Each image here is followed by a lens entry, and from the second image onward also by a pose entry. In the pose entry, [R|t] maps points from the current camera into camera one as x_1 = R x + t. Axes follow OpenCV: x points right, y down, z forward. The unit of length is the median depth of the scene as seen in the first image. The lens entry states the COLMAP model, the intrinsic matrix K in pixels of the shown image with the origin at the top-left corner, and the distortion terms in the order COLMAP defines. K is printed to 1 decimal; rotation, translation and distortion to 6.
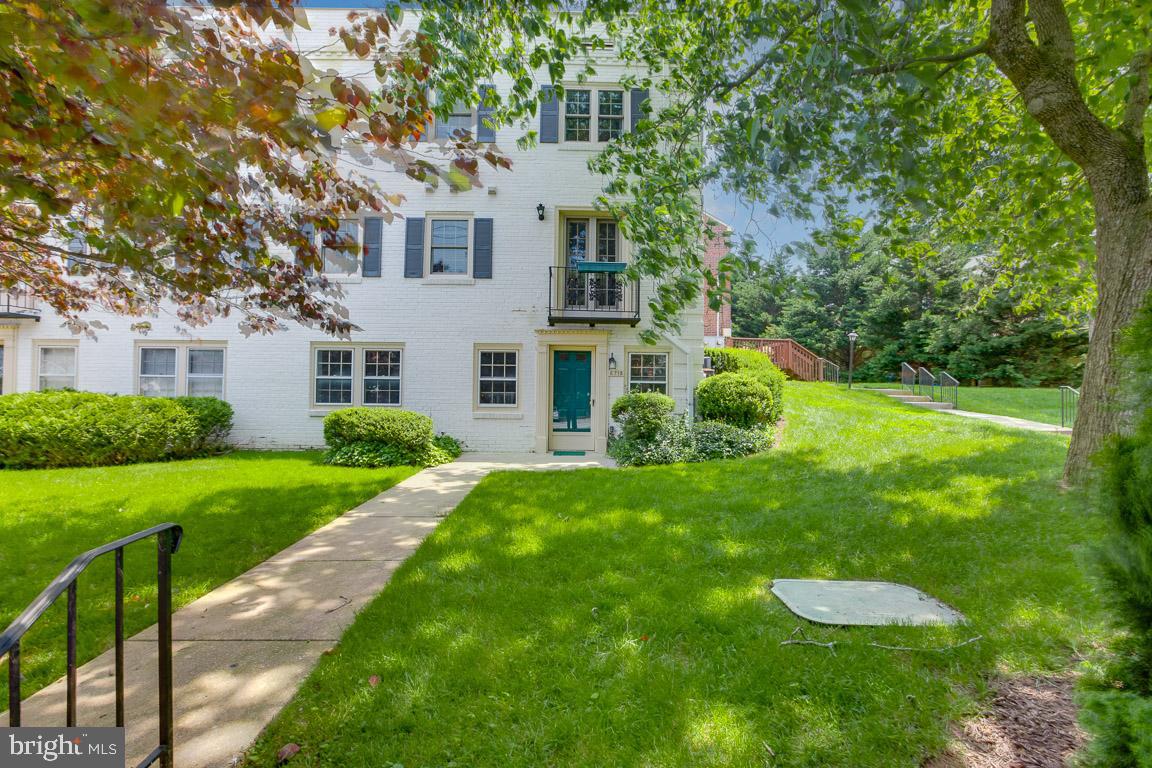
lens RADIAL K [[548.4, 0, 576.0], [0, 548.4, 384.0], [0, 0, 1]] dist [0.000643, 0.000141]
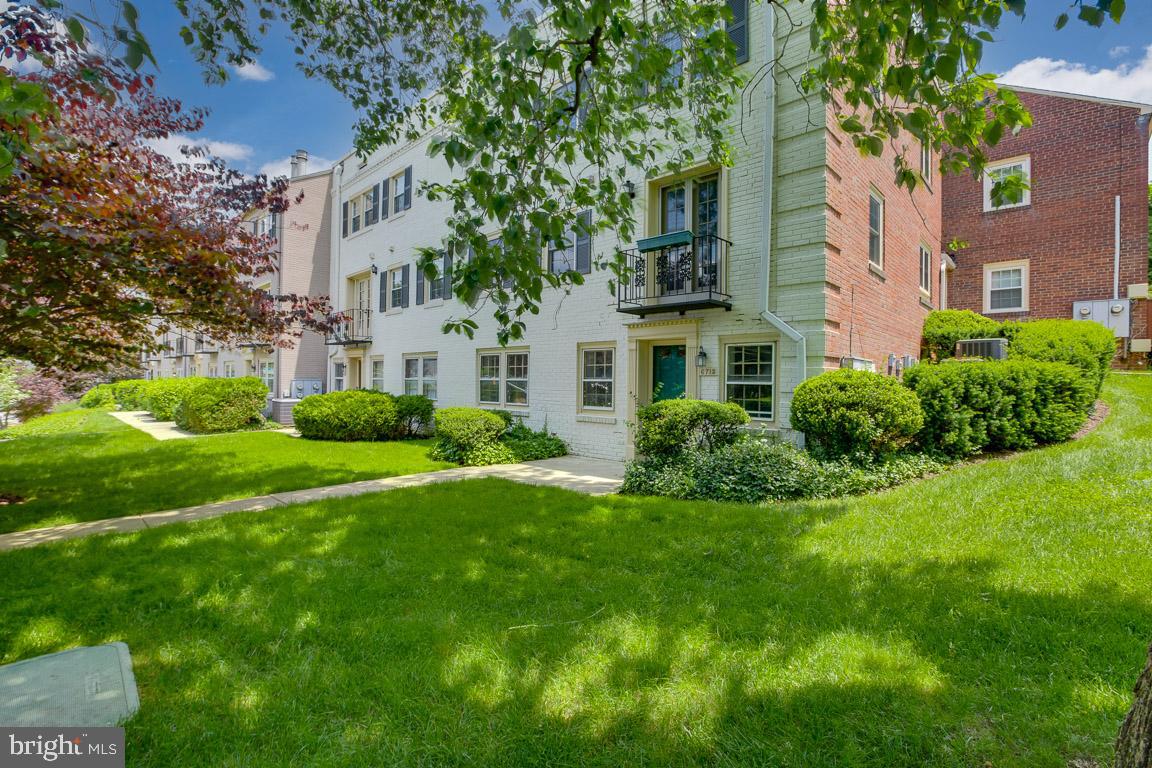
lens RADIAL K [[548.4, 0, 576.0], [0, 548.4, 384.0], [0, 0, 1]] dist [0.000643, 0.000141]
pose [[0.699951, 0.001214, -0.714190, 0.497773], [0.007619, 0.999929, 0.009168, -0.010934], [0.714150, -0.011858, 0.699892, 0.322013]]
